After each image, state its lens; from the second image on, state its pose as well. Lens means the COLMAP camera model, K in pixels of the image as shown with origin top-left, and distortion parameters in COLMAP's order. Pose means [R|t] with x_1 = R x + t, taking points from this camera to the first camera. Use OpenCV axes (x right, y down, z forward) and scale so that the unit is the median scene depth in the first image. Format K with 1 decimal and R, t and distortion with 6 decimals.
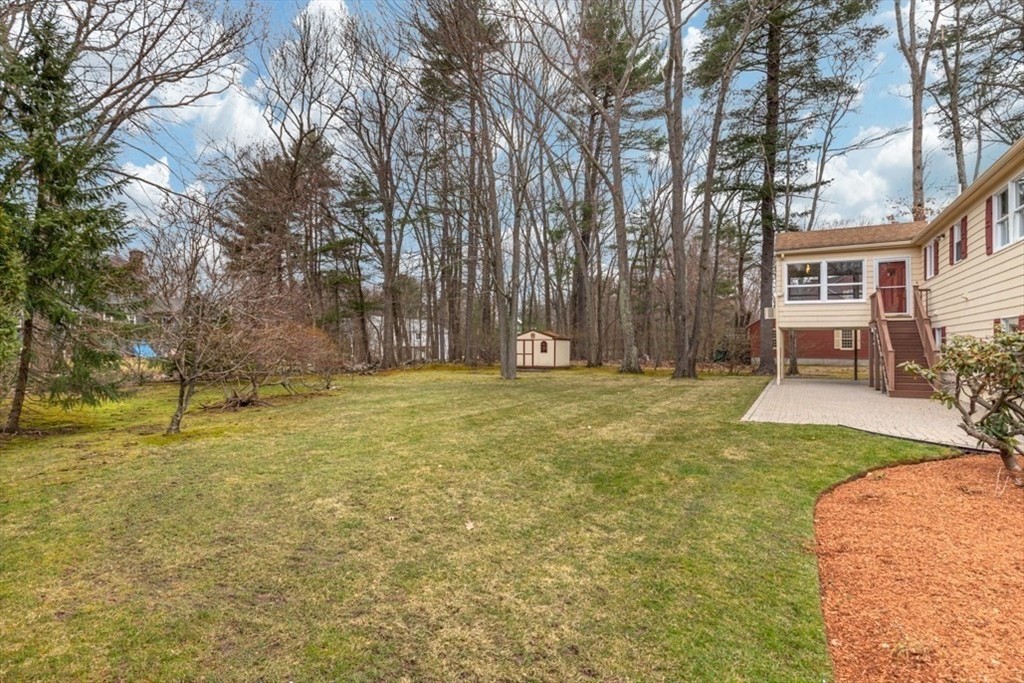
lens RADIAL K [[567.0, 0, 512.6], [0, 567.0, 343.7], [0, 0, 1]] dist [-0.000454, -0.000050]
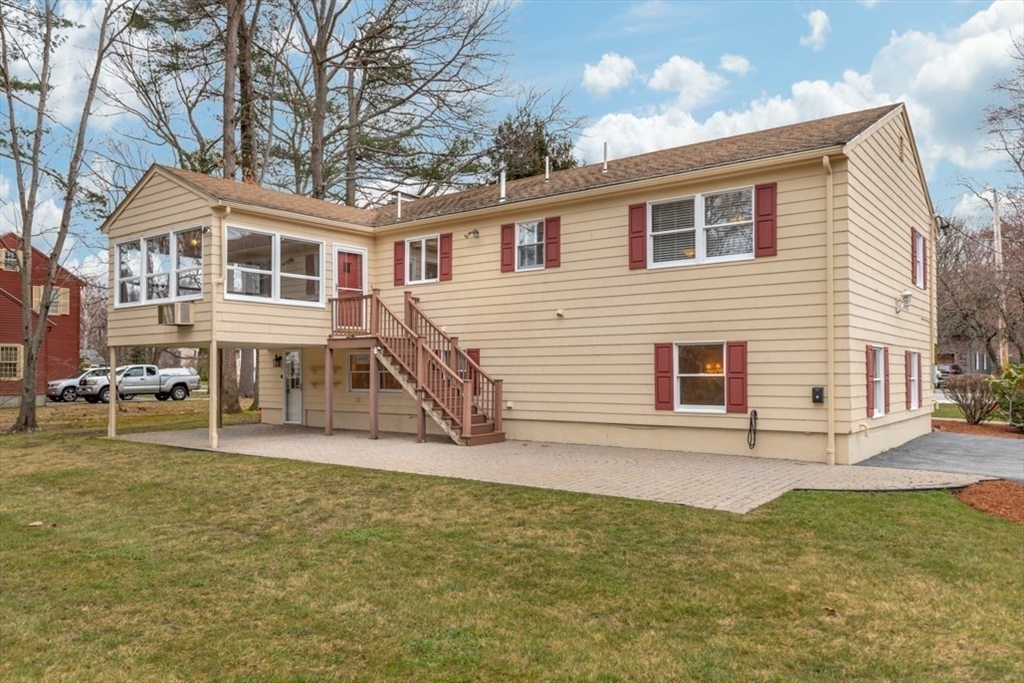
lens RADIAL K [[739.5, 0, 510.4], [0, 739.5, 346.8], [0, 0, 1]] dist [0.006977, 0.000637]
pose [[0.193742, 0.030783, 0.980569, -0.174477], [0.000990, 0.999501, -0.031573, -0.000389], [-0.981052, 0.007088, 0.193615, 0.613902]]
